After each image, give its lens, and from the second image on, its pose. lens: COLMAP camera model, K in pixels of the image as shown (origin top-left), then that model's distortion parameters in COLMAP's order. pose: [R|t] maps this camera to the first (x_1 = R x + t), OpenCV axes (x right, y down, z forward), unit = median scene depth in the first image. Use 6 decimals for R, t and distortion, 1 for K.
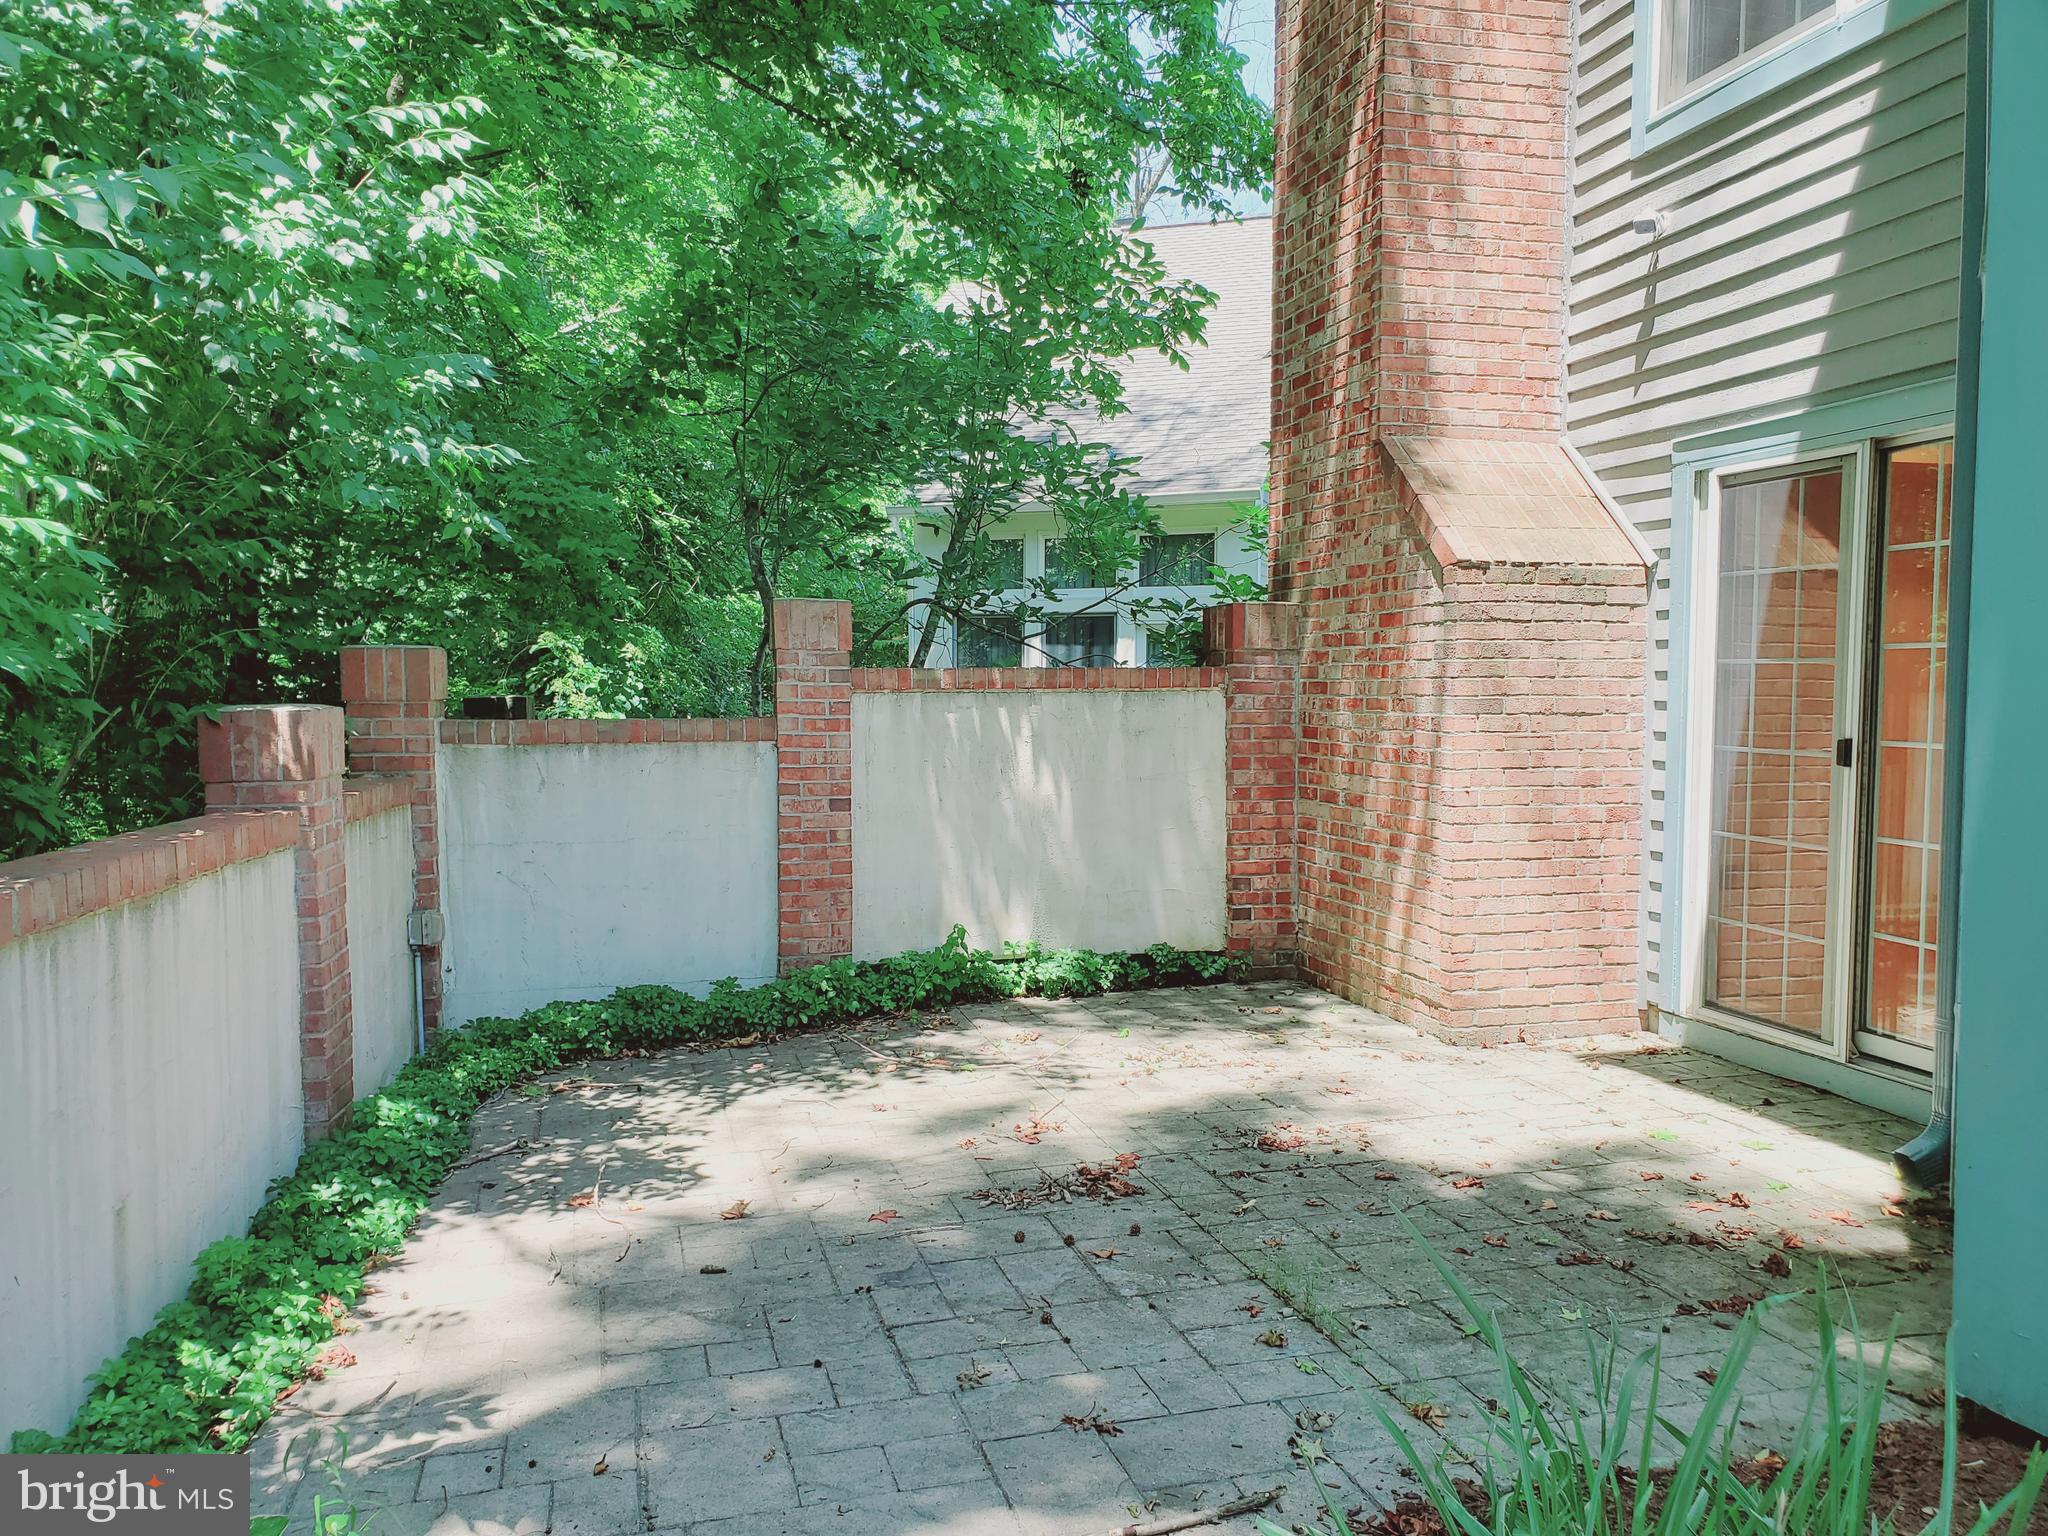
lens RADIAL K [[1608.4, 0, 1032.3], [0, 1608.4, 774.9], [0, 0, 1]] dist [0.099453, -0.045921]
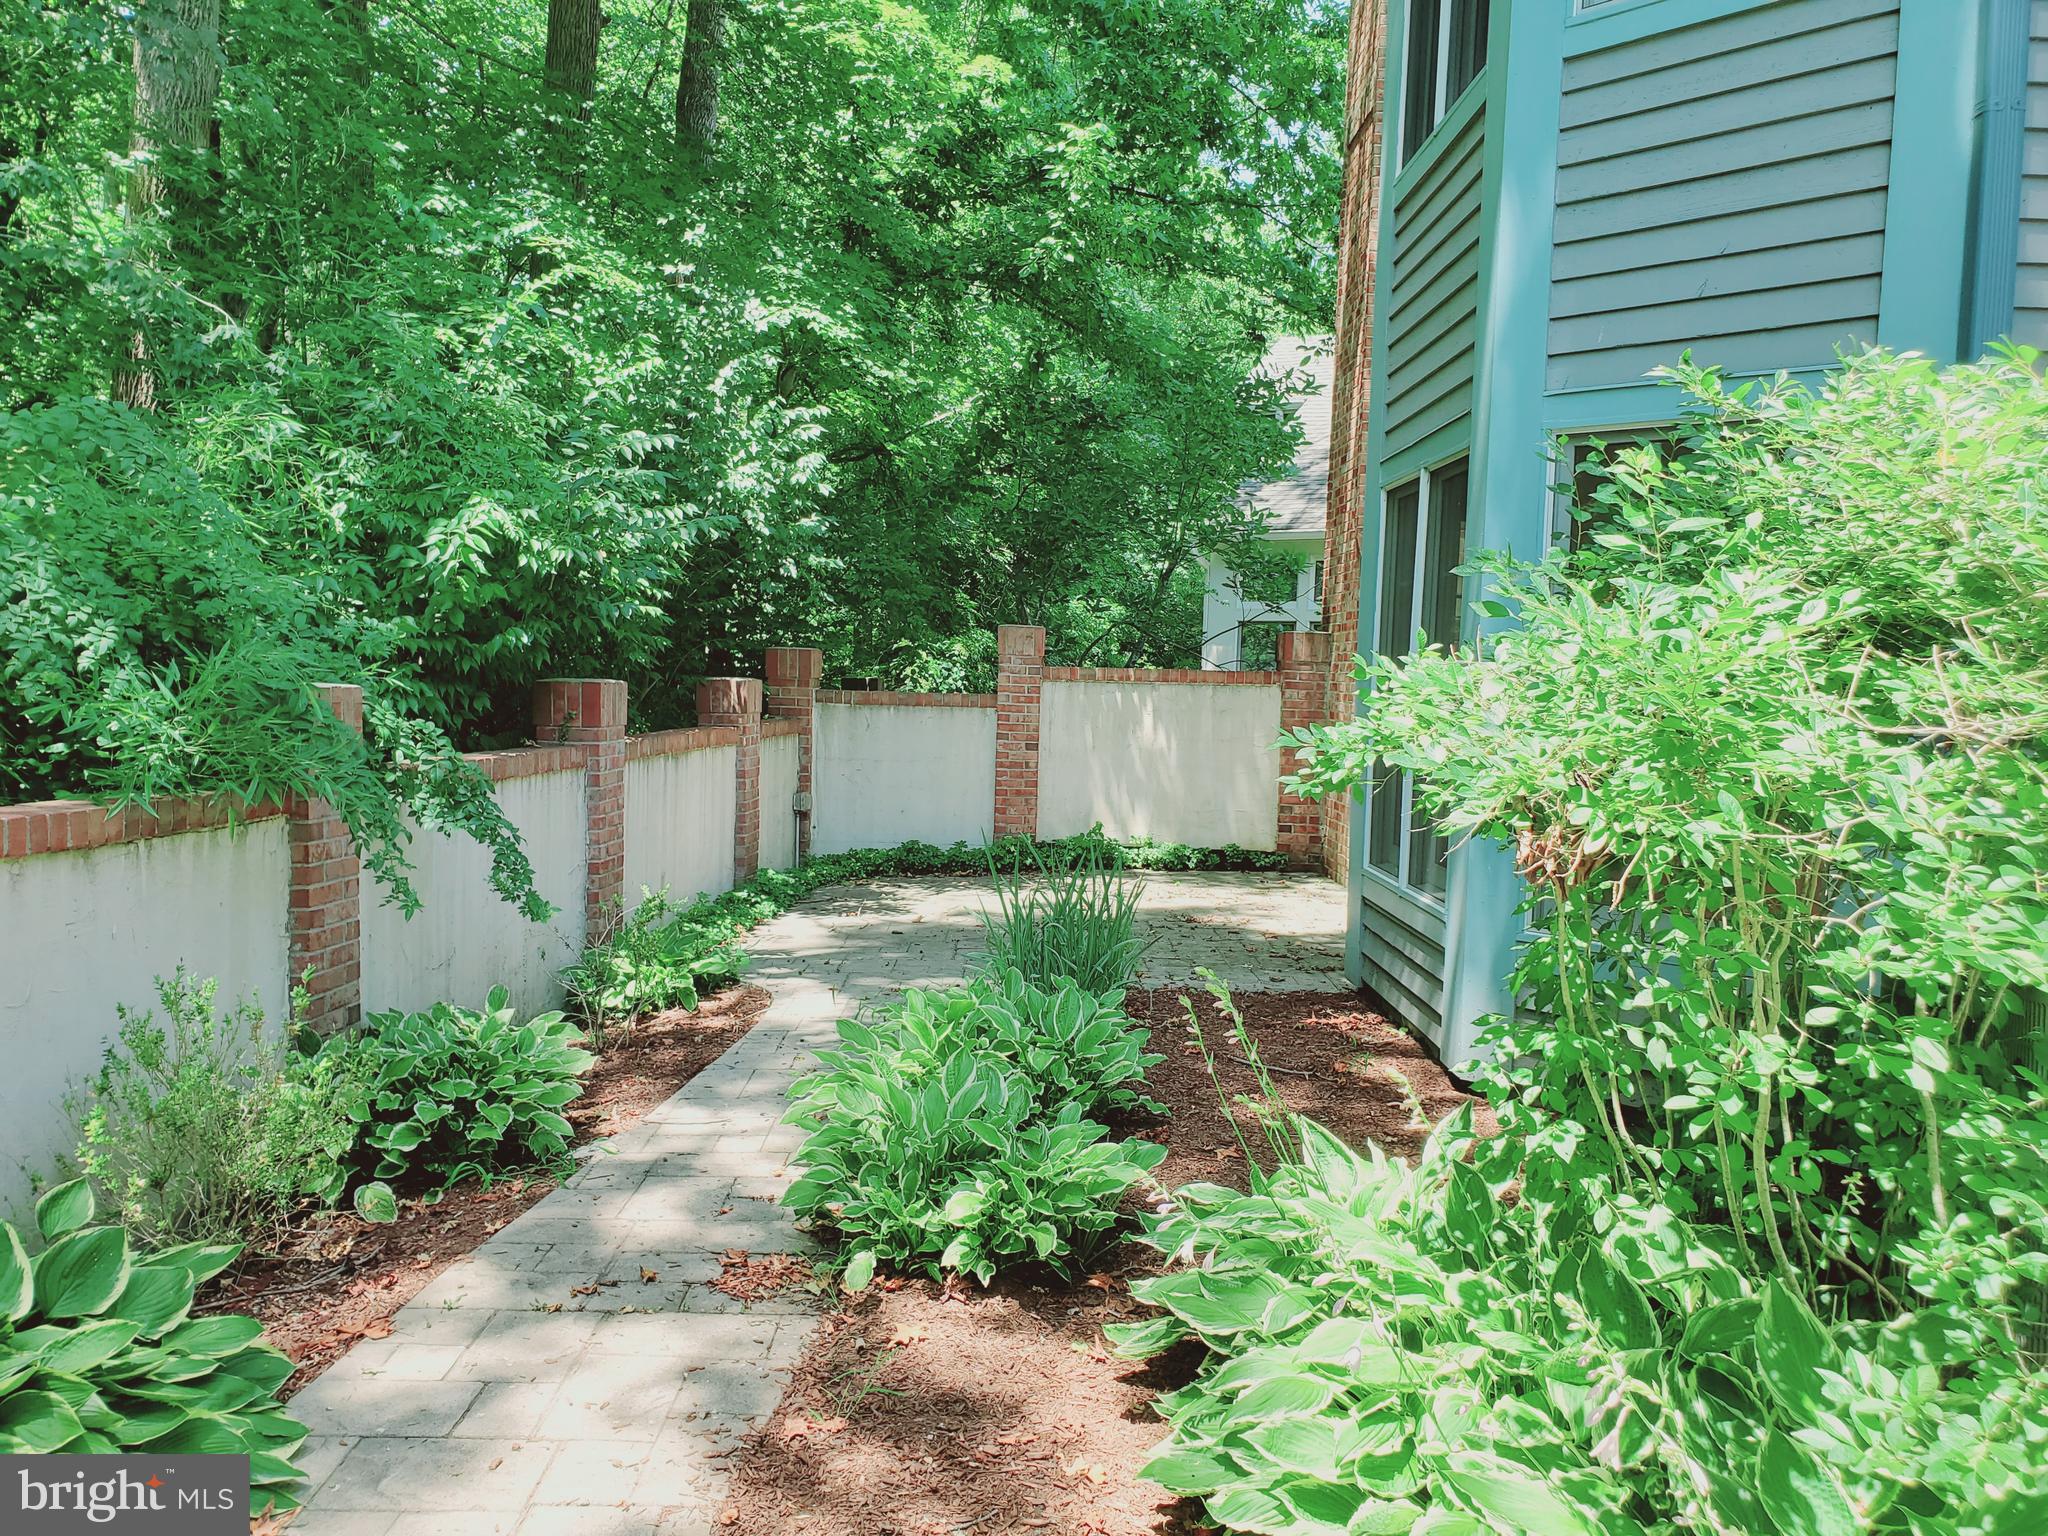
lens RADIAL K [[1608.4, 0, 1020.2], [0, 1608.4, 766.7], [0, 0, 1]] dist [0.099453, -0.045921]
pose [[0.963091, 0.045501, -0.265302, 0.319298], [-0.045550, 0.998944, 0.005970, 0.030374], [0.265293, 0.006335, 0.964147, -0.636841]]
